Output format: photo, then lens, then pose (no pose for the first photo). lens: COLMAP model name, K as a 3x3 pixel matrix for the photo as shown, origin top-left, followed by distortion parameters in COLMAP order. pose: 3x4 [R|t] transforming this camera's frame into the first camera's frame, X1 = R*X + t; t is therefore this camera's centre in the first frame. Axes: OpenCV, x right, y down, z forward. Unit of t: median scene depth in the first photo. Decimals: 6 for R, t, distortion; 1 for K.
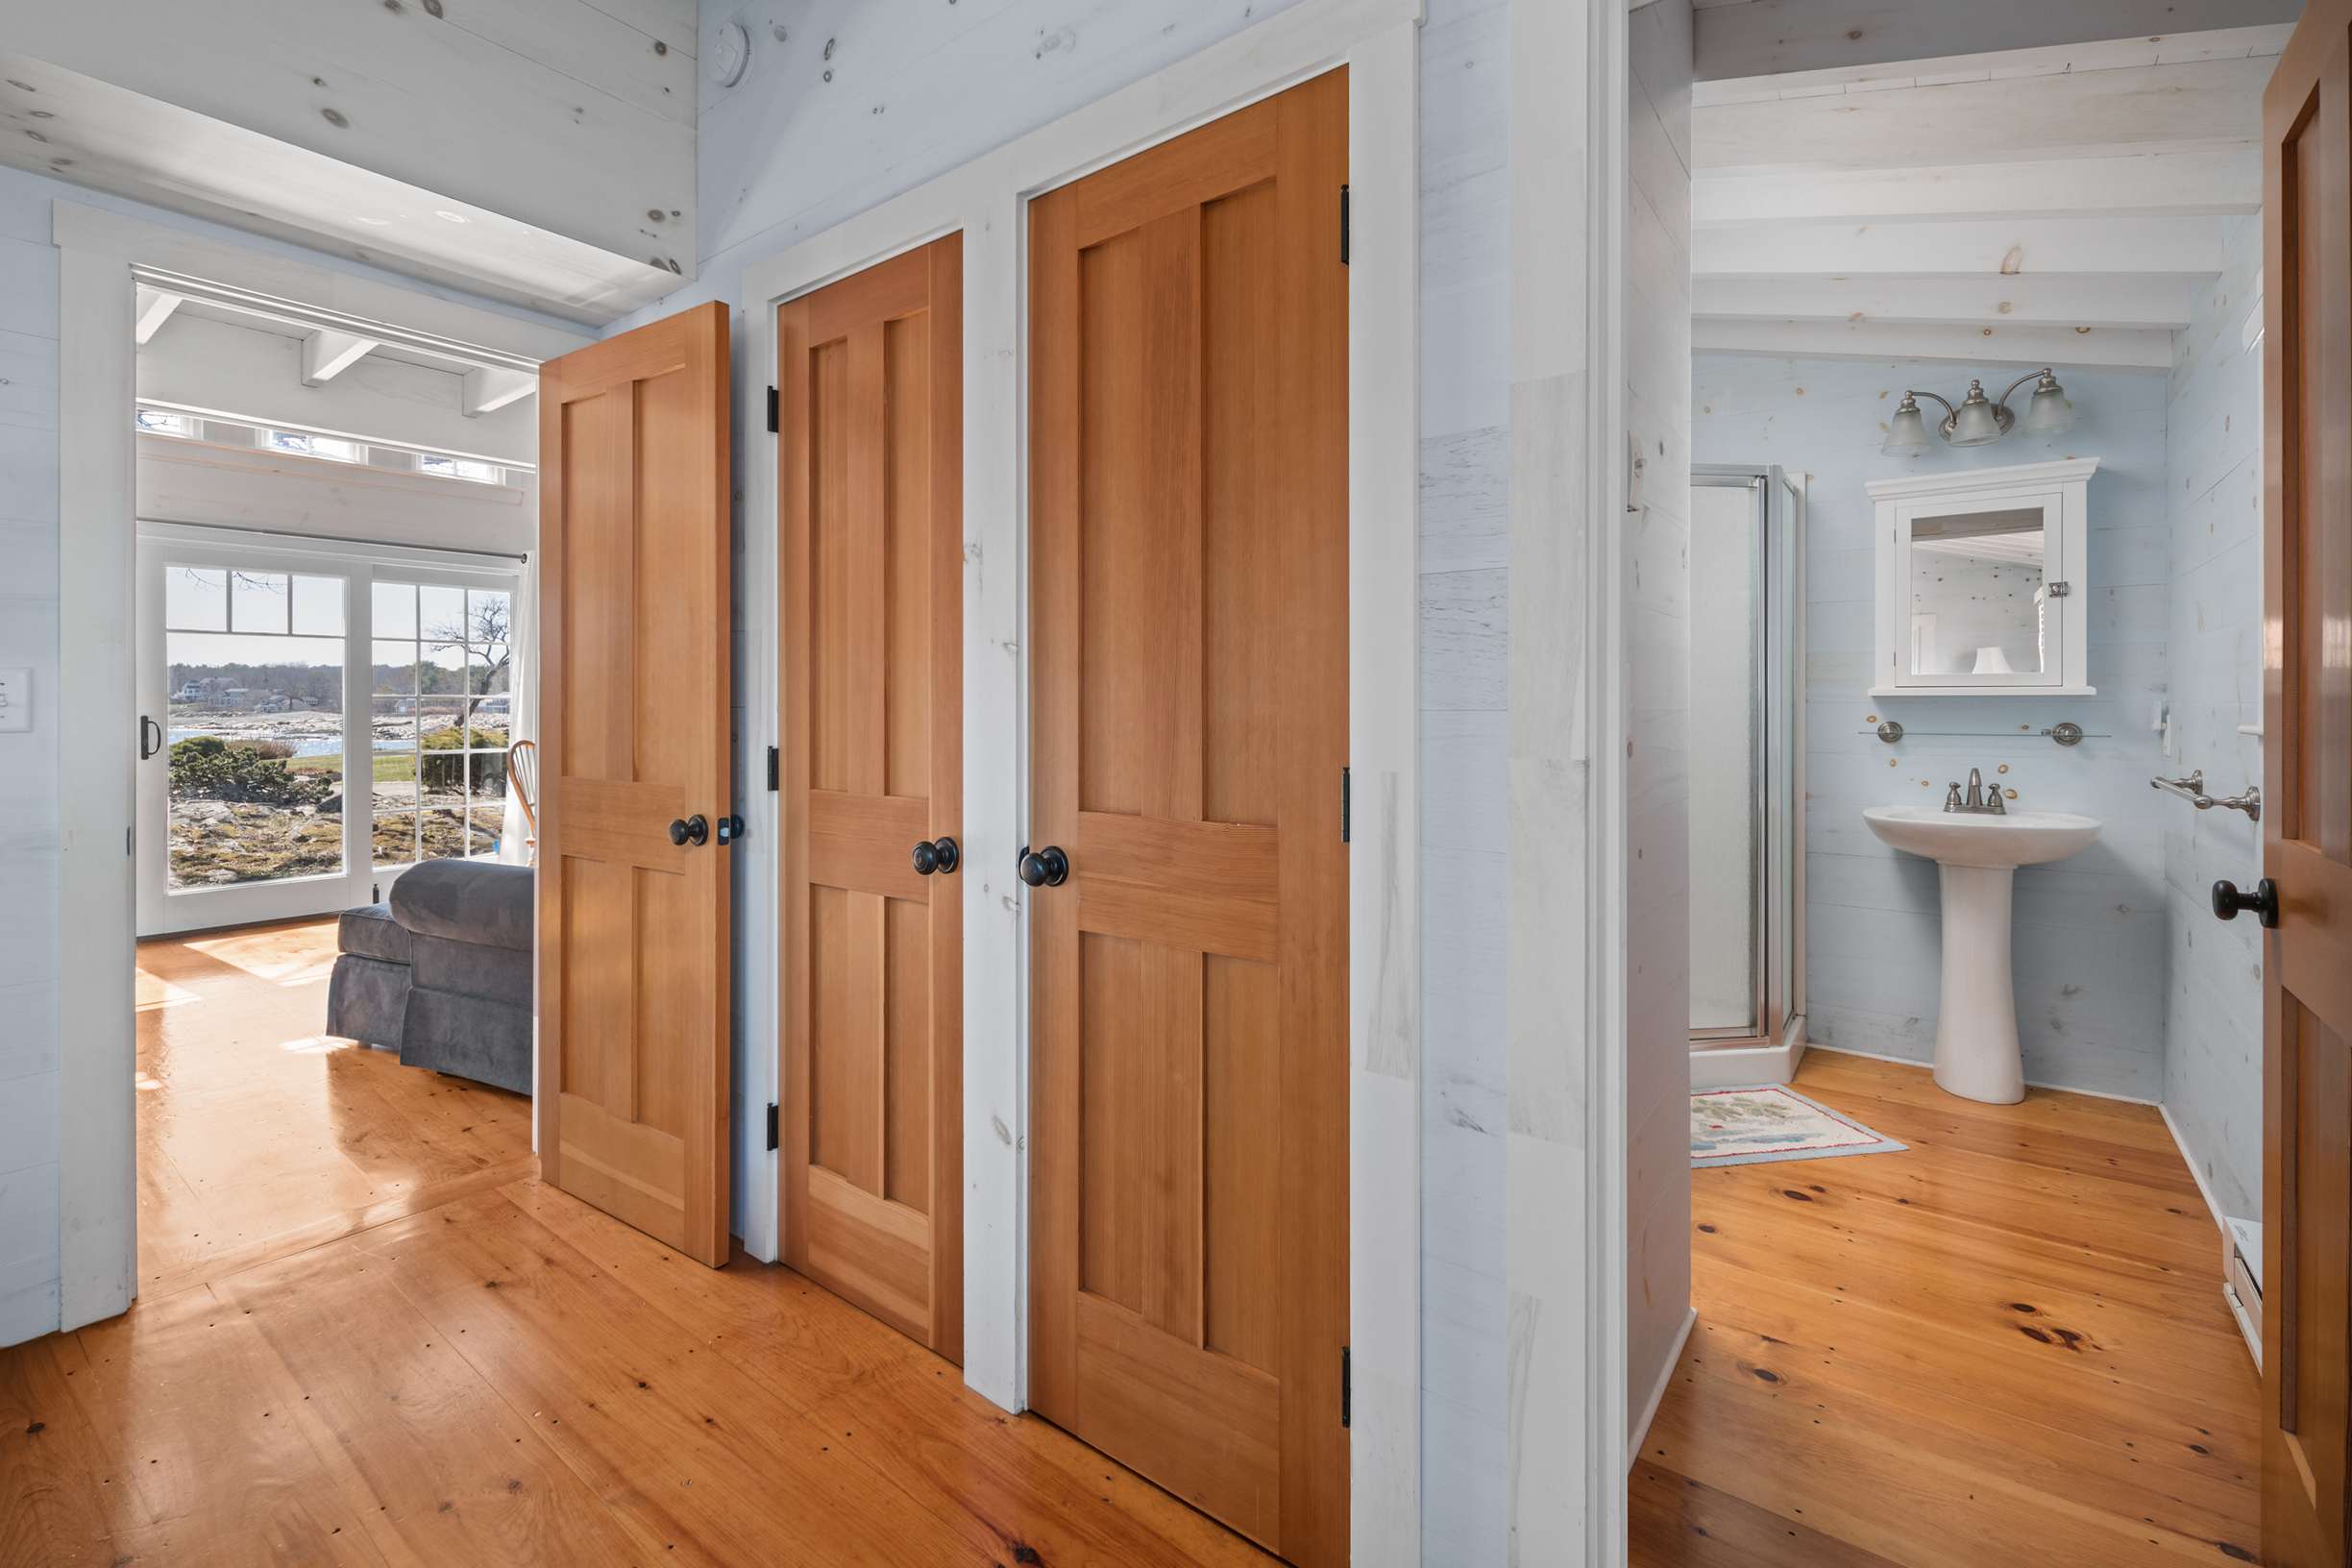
lens RADIAL K [[1036.4, 0, 1172.8], [0, 1036.4, 710.1], [0, 0, 1]] dist [-0.000201, -0.000011]
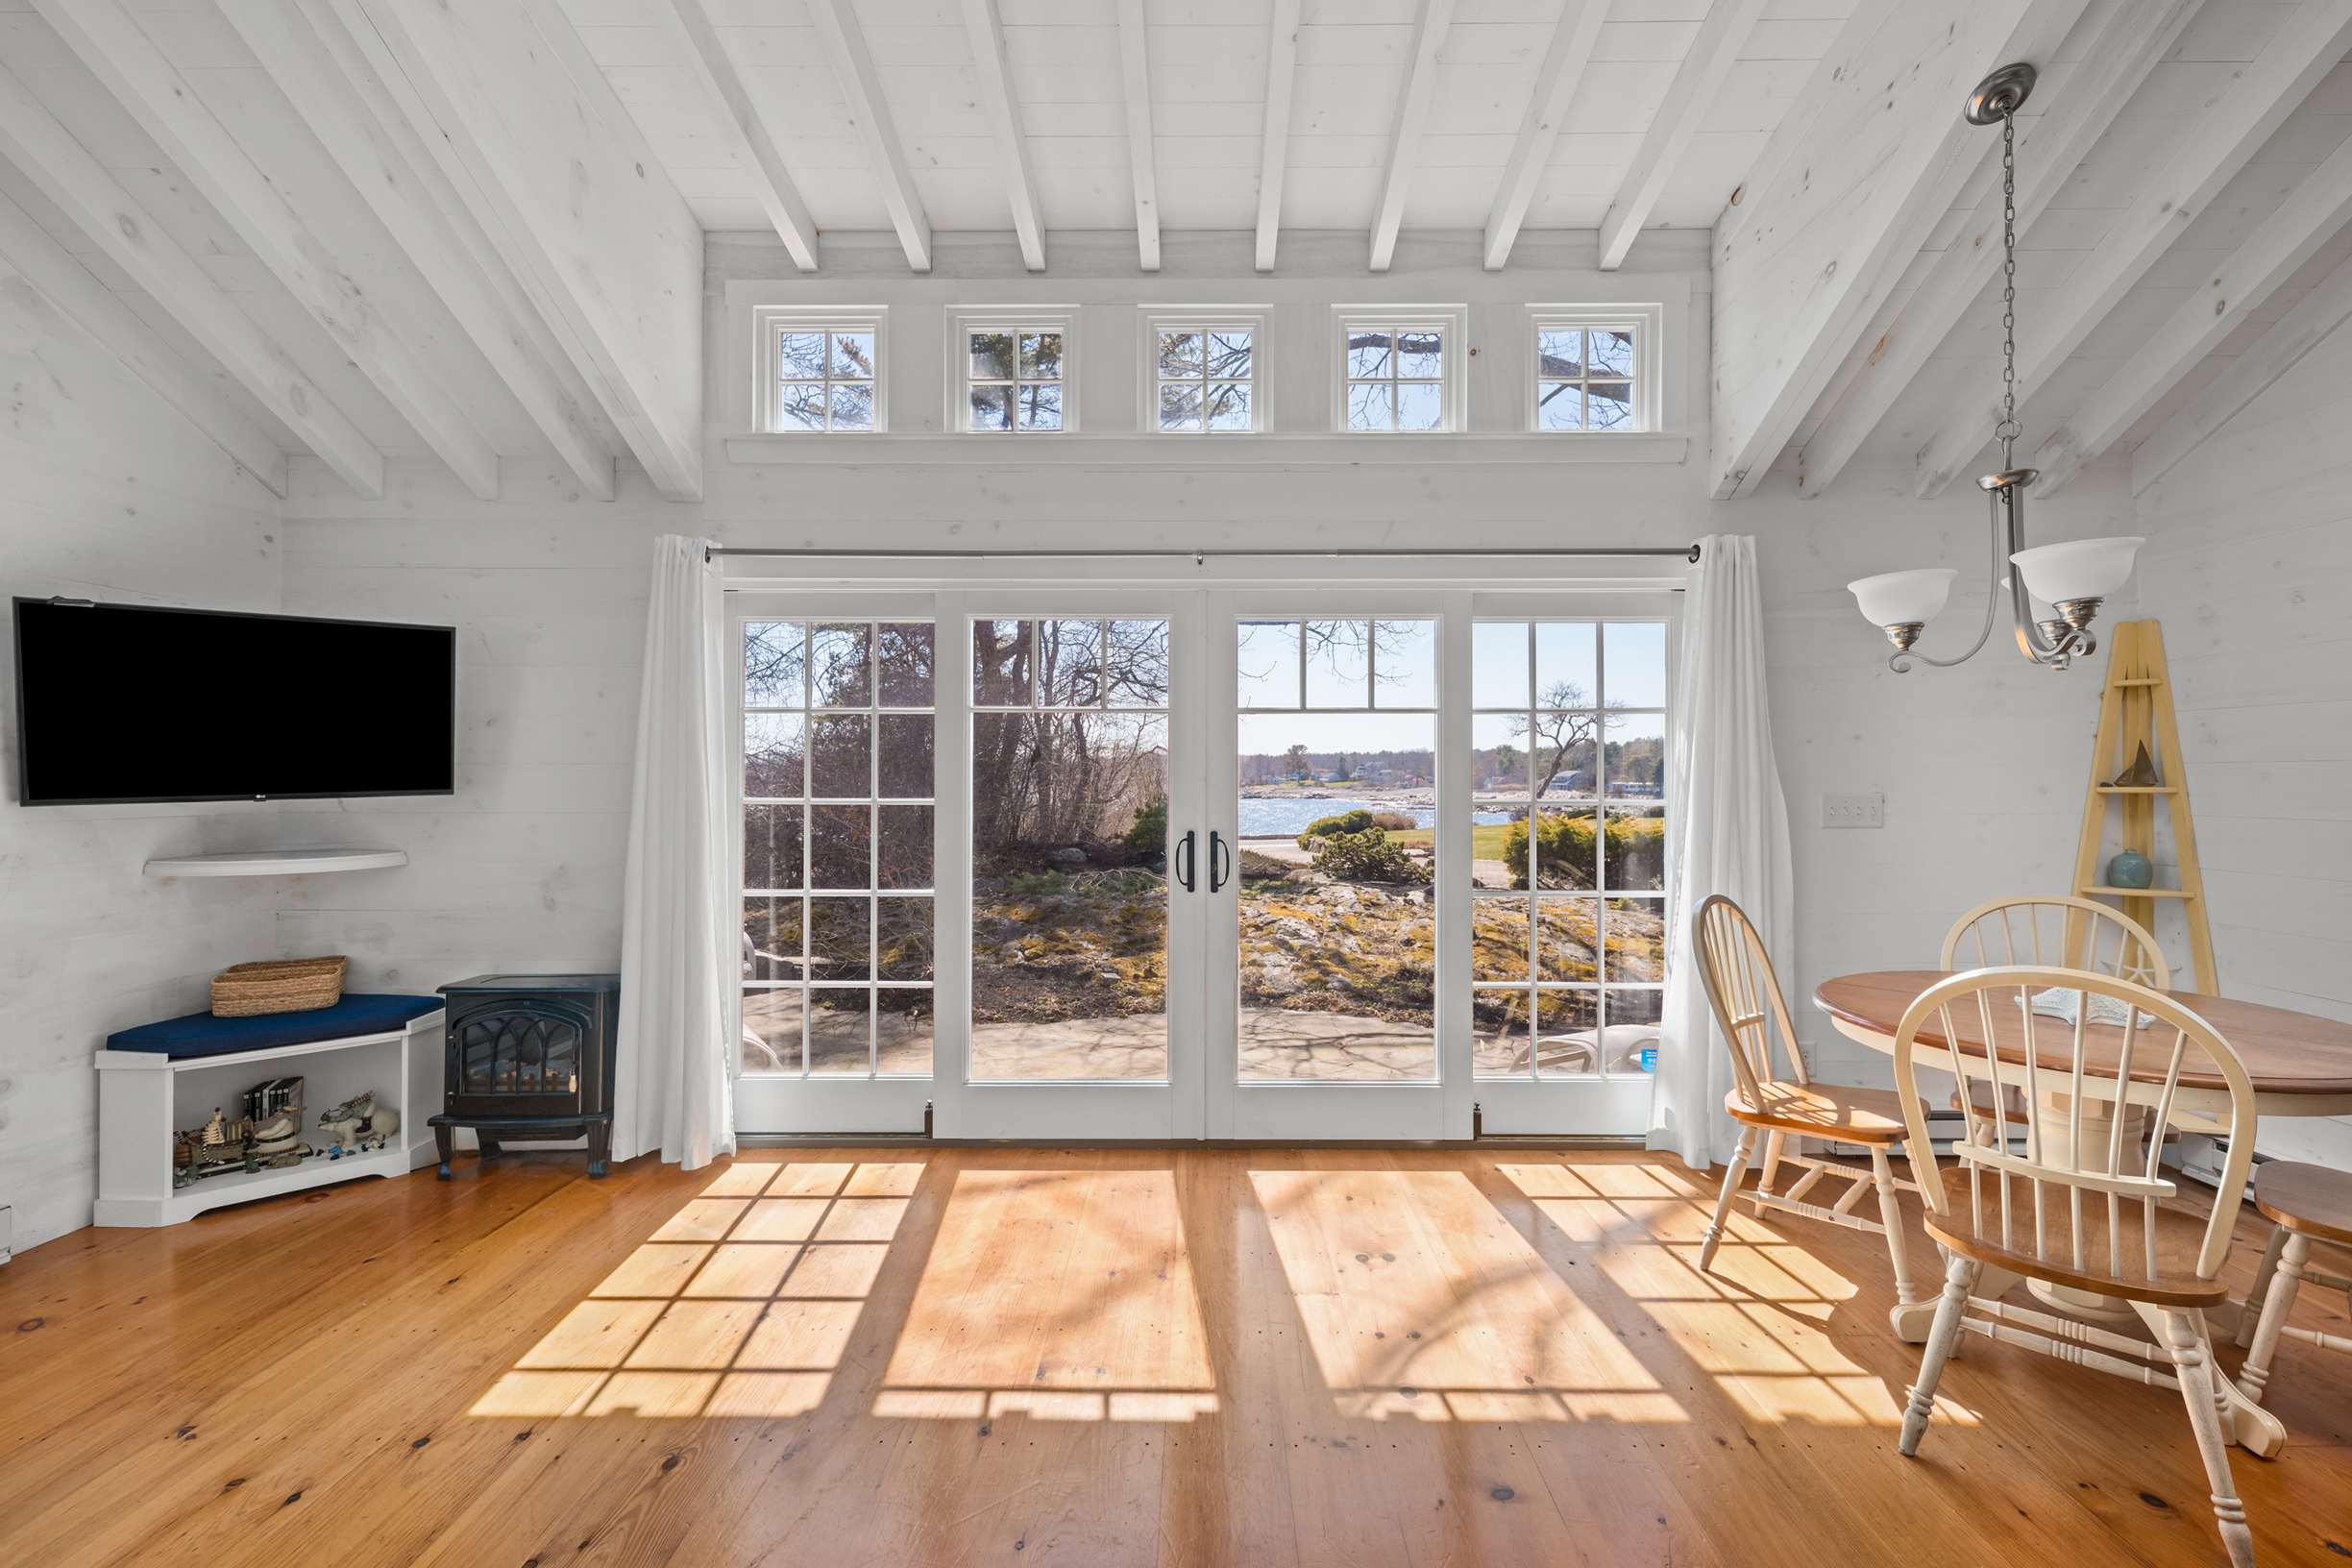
lens RADIAL K [[929.1, 0, 1206.5], [0, 929.1, 778.1], [0, 0, 1]] dist [-0.001122, -0.000075]
pose [[0.595689, -0.004013, -0.803205, -0.283732], [0.000646, 0.999990, -0.004516, -0.017763], [0.803215, 0.002171, 0.595685, 0.364267]]
